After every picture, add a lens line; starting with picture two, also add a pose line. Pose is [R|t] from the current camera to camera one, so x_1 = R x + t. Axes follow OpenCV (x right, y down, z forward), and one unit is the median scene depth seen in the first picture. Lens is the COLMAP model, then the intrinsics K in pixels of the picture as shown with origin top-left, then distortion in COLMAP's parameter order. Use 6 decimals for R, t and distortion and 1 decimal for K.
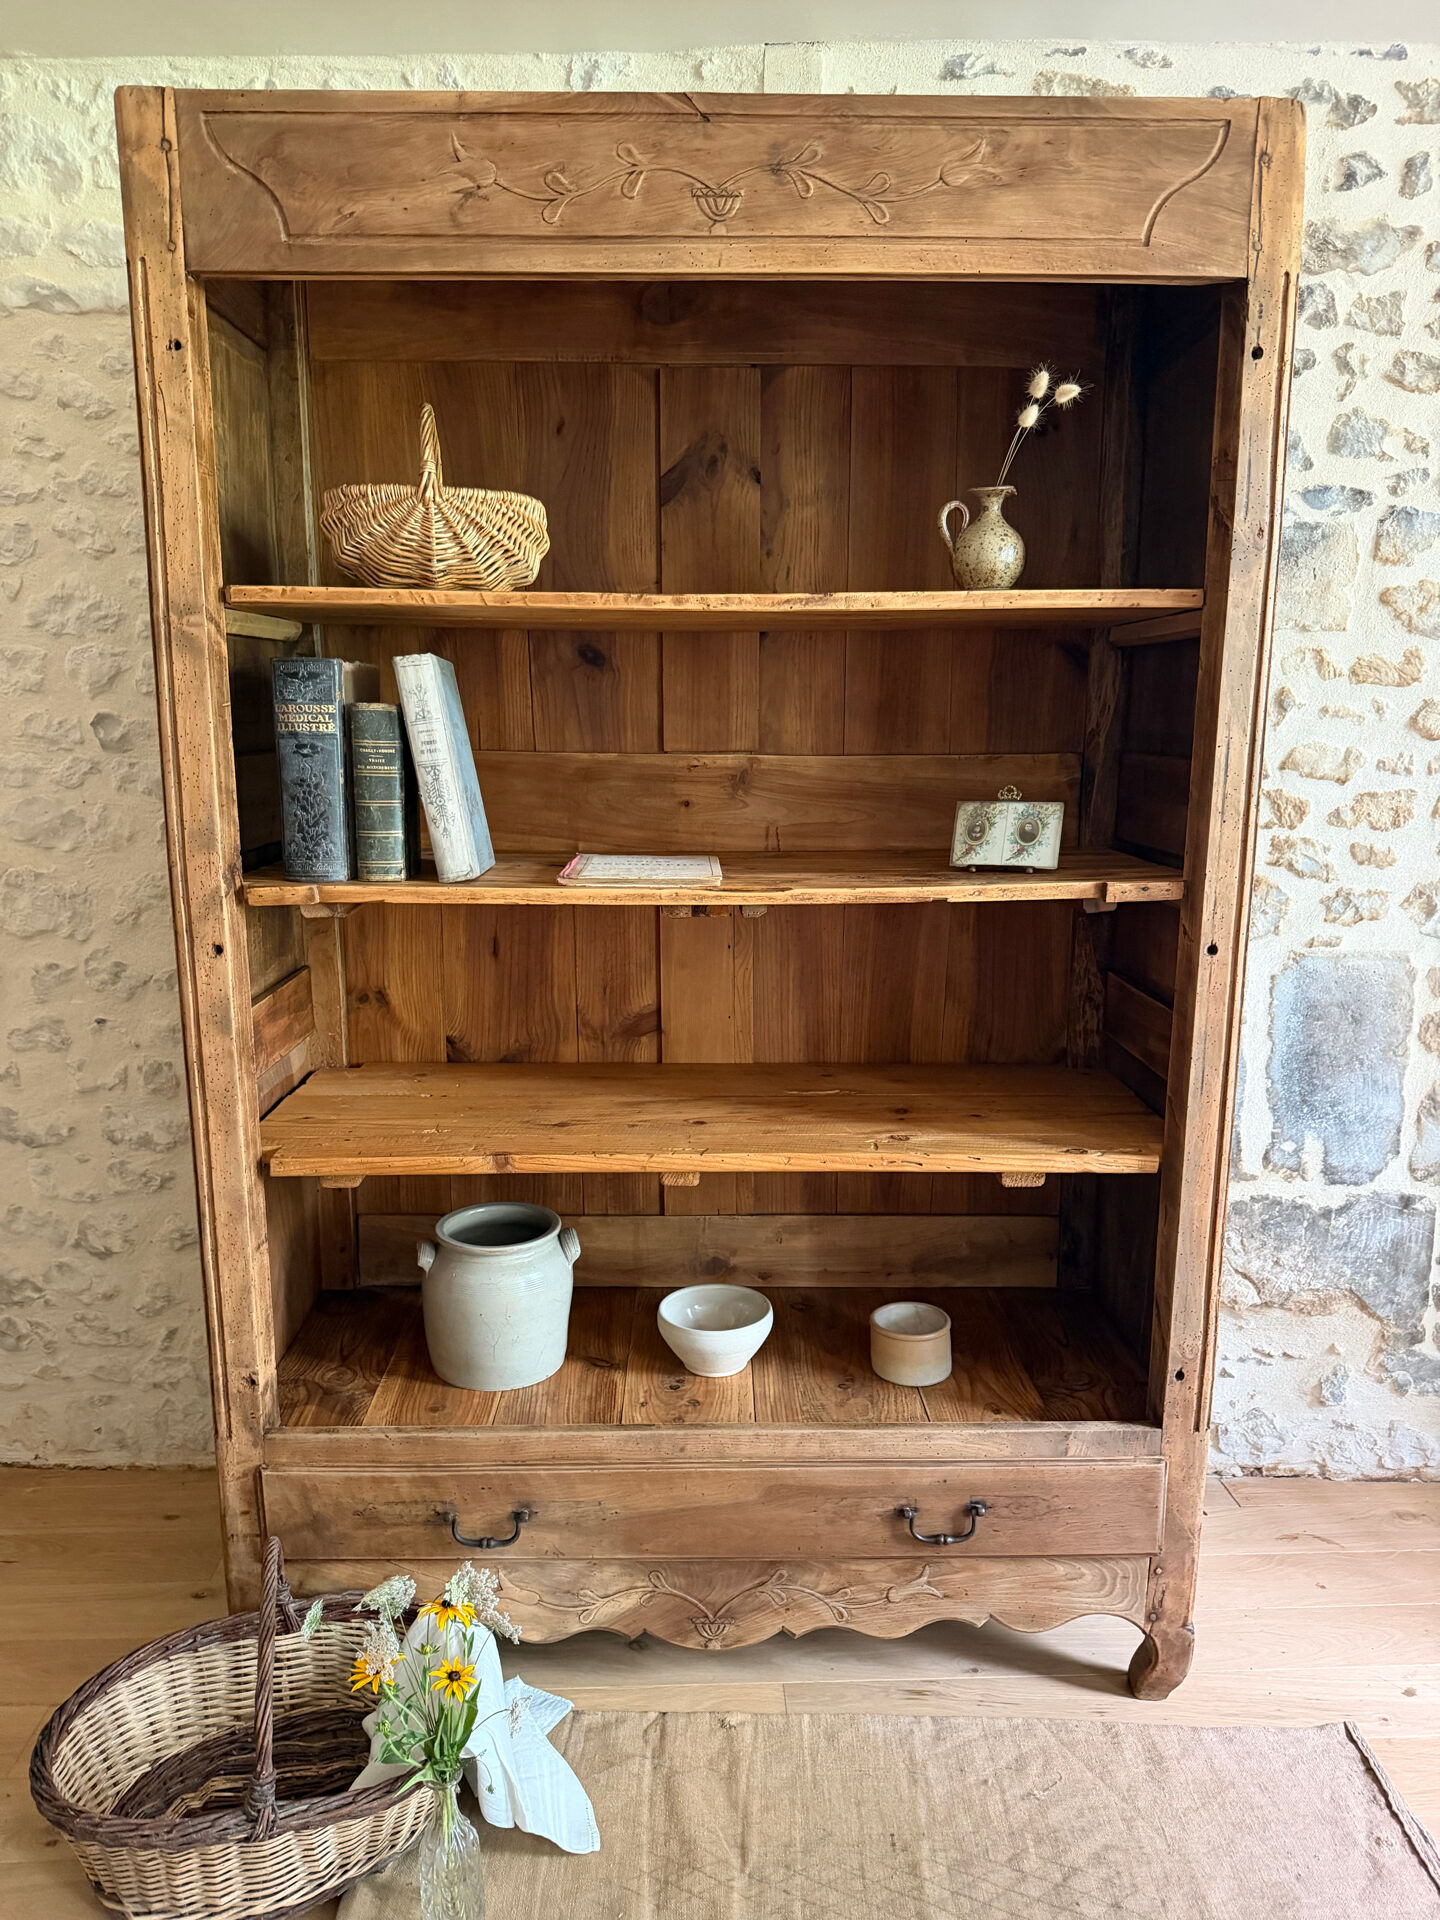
lens RADIAL K [[1367.9, 0, 713.0], [0, 1367.9, 966.9], [0, 0, 1]] dist [0.004127, -0.019135]
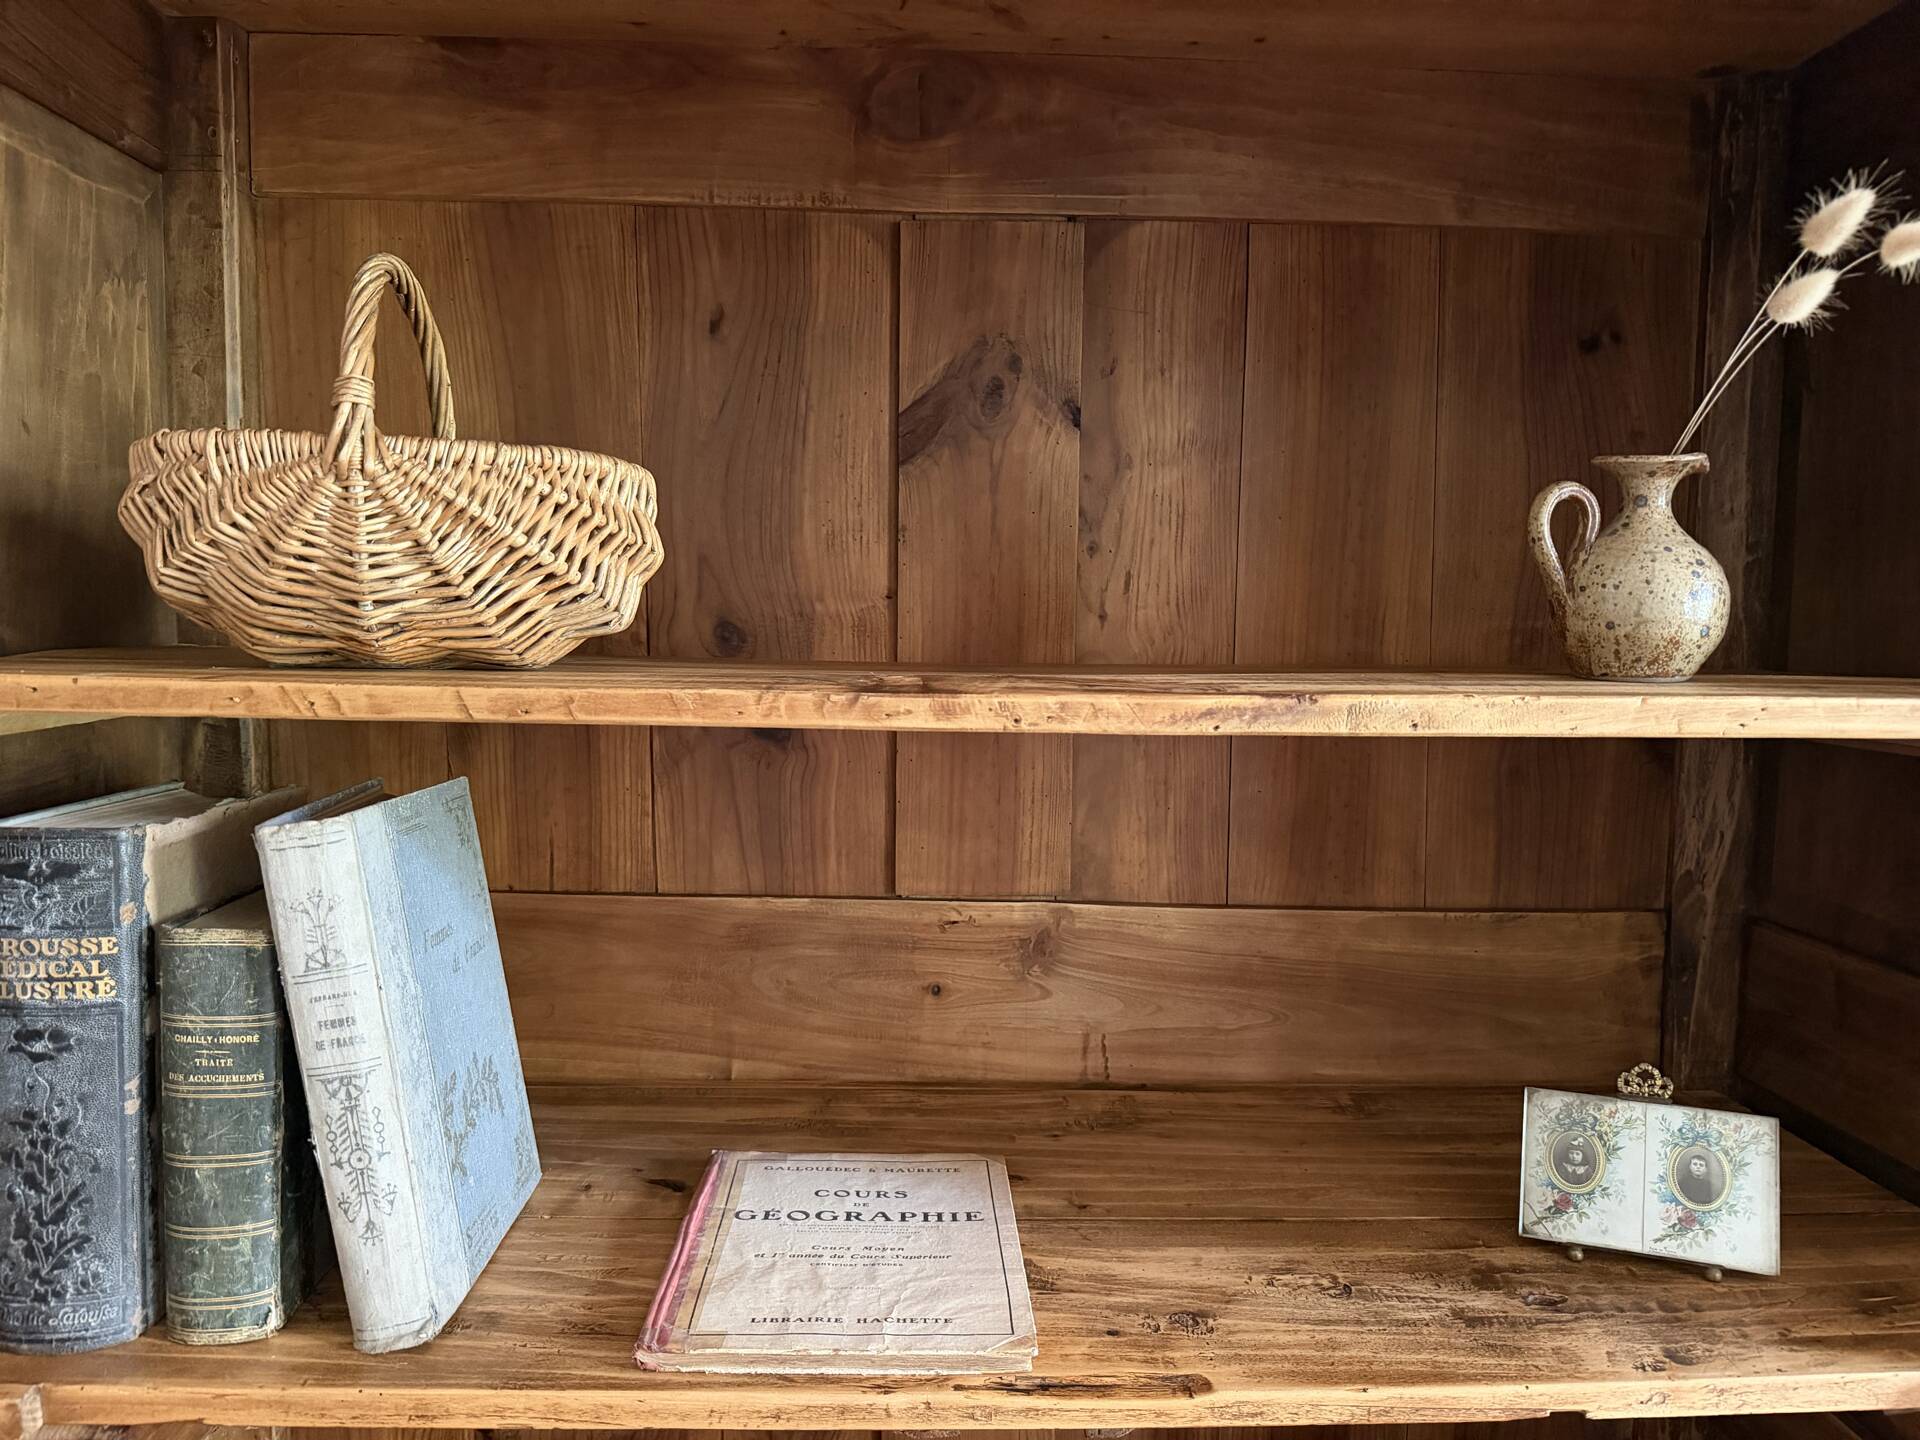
lens RADIAL K [[1367.9, 0, 961.1], [0, 1367.9, 722.6], [0, 0, 1]] dist [0.004127, -0.019135]
pose [[0.999853, 0.012160, 0.012111, -0.020662], [-0.010777, 0.994049, -0.108400, -0.195756], [-0.013357, 0.108254, 0.994034, 0.522612]]
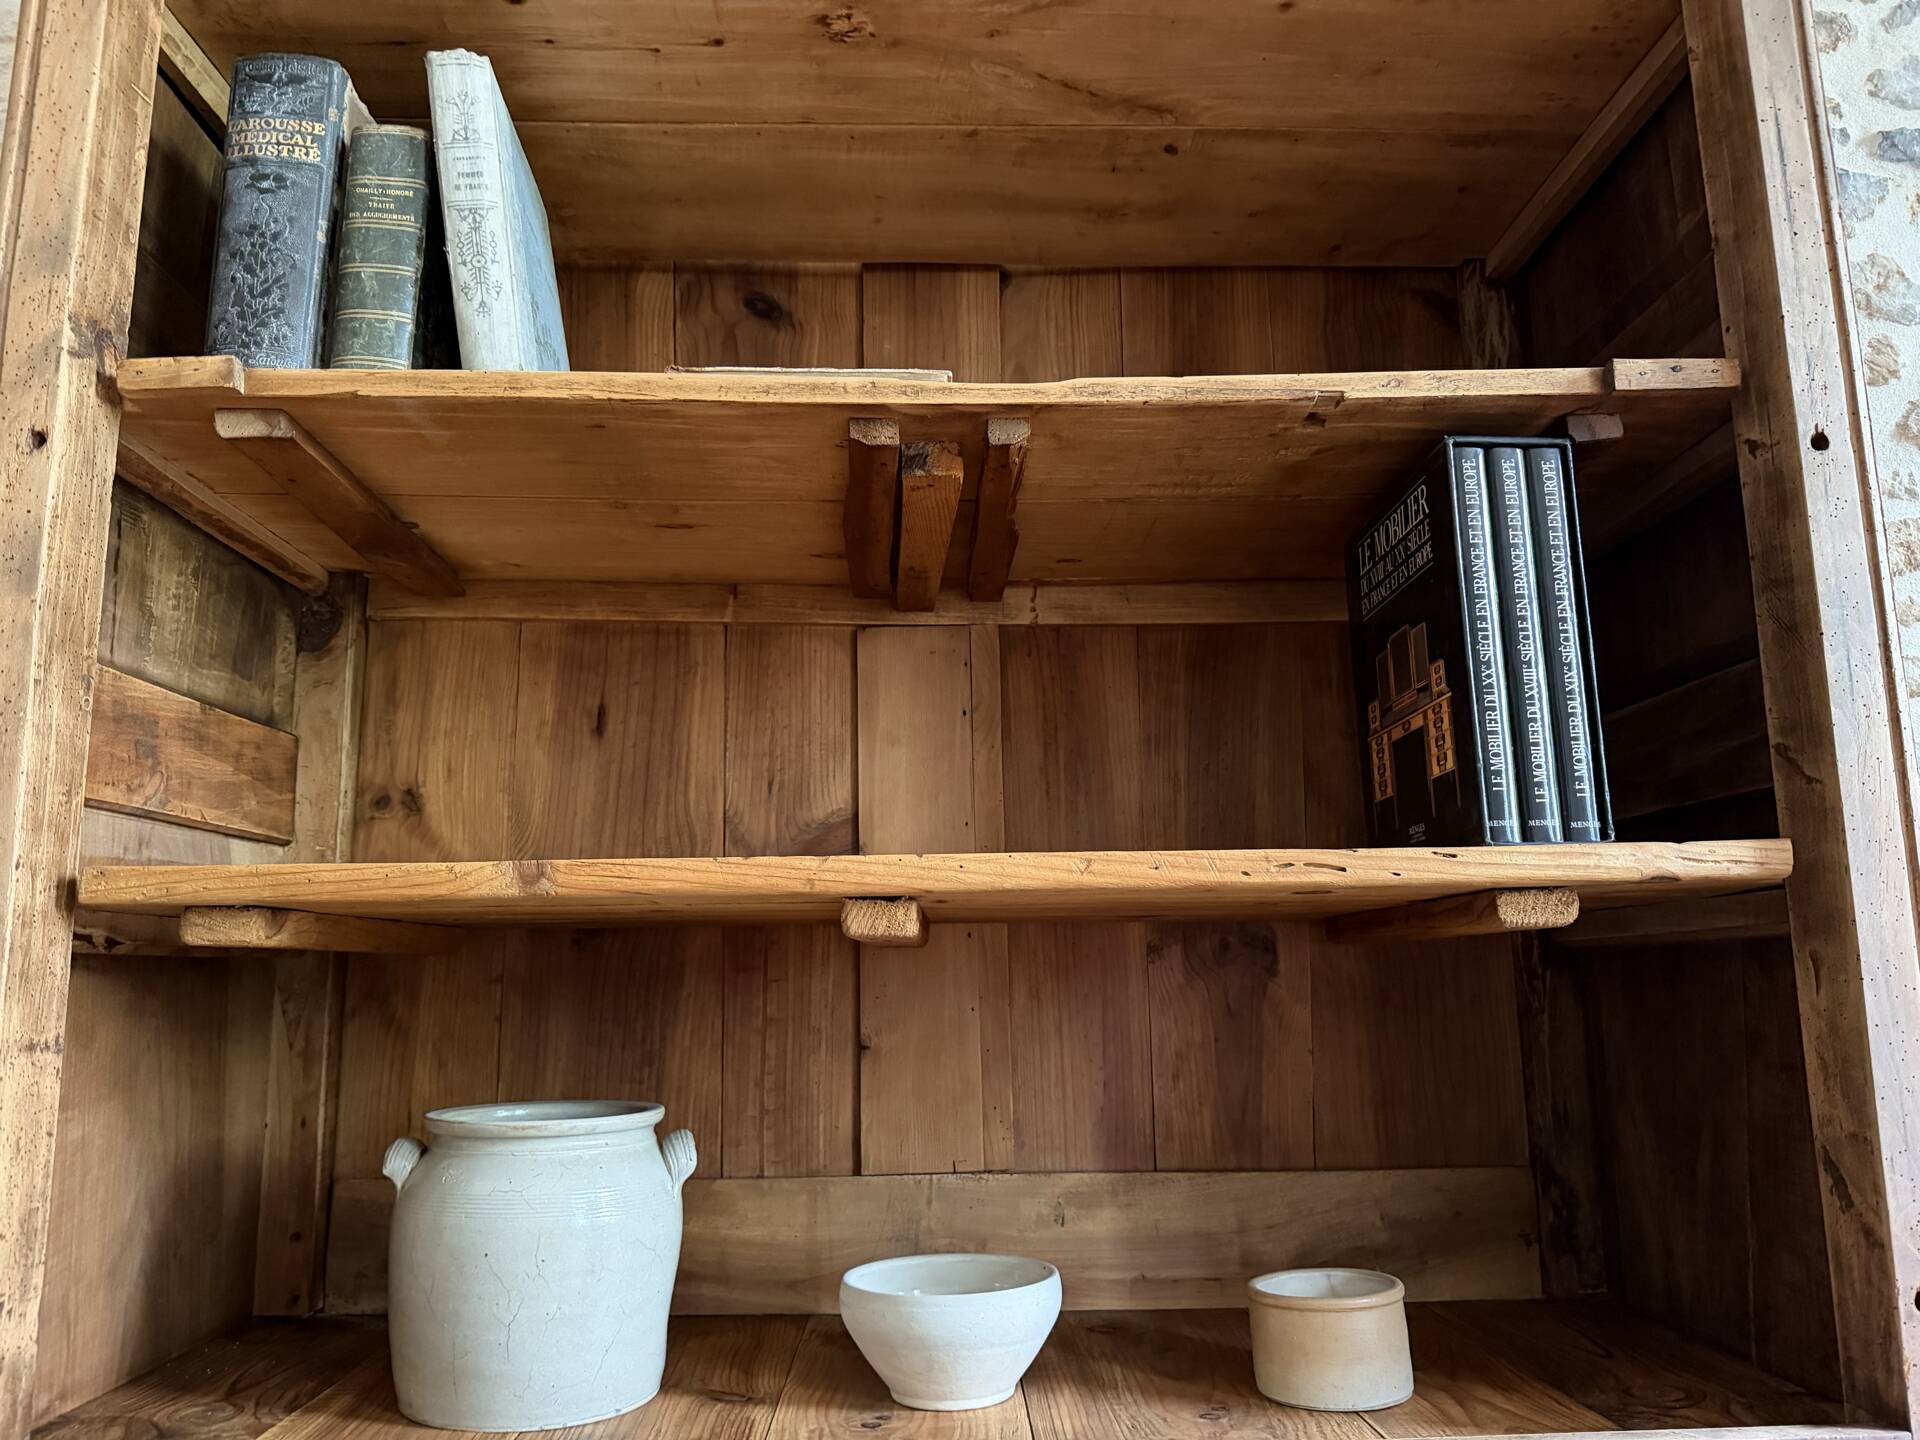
lens RADIAL K [[1427.9, 0, 963.6], [0, 1427.9, 723.3], [0, 0, 1]] dist [-0.004807, -0.007762]
pose [[0.999828, -0.011968, 0.014137, 0.001621], [0.016320, 0.930183, -0.366734, 0.278048], [-0.008760, 0.366902, 0.930218, 0.452011]]
